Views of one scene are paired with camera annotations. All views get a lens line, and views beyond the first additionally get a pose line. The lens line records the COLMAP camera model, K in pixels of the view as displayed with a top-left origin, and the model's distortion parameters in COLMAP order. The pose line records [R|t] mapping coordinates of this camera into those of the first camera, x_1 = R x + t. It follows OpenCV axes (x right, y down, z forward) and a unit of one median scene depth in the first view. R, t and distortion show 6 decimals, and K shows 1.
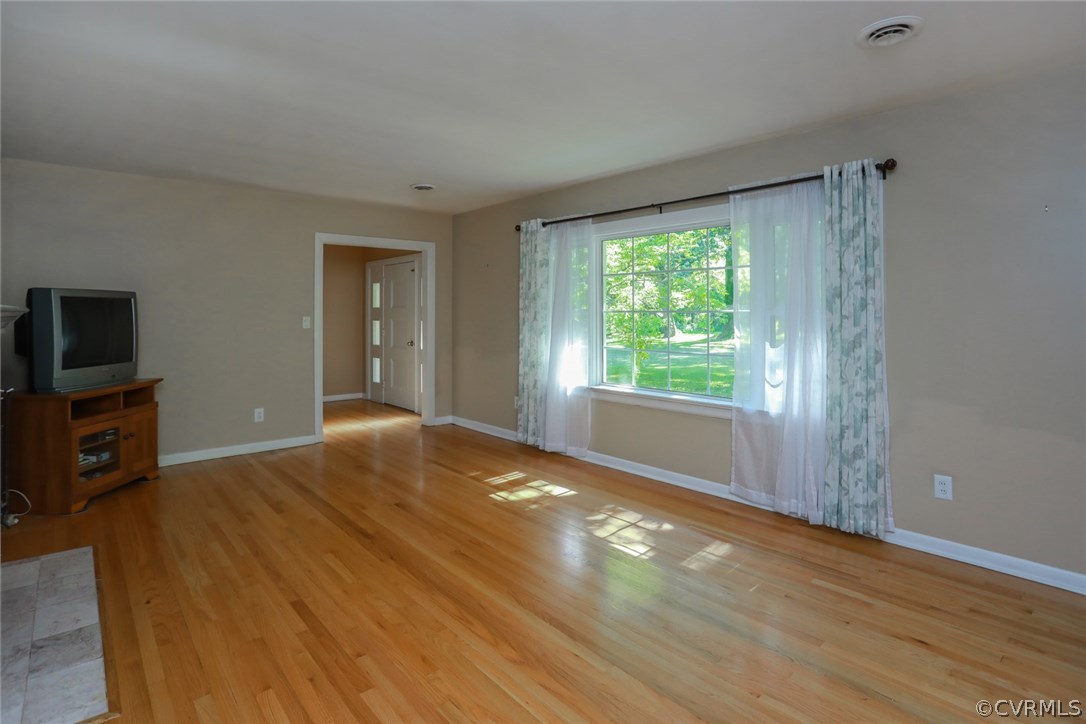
lens RADIAL K [[564.0, 0, 541.2], [0, 564.0, 313.1], [0, 0, 1]] dist [-0.000667, -0.000072]
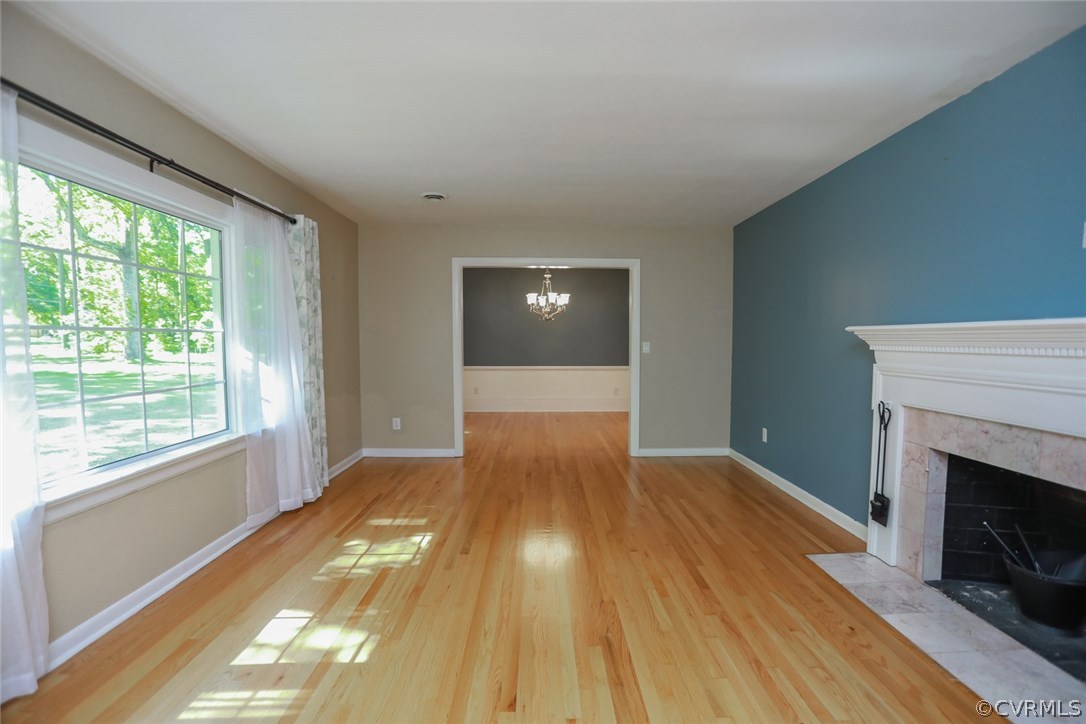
lens RADIAL K [[539.9, 0, 552.2], [0, 539.9, 377.9], [0, 0, 1]] dist [-0.070258, 0.027754]
pose [[-0.775643, -0.037146, 0.630078, -0.698828], [0.005004, 0.997873, 0.064989, 0.025717], [-0.631152, 0.053561, -0.773808, 1.631676]]
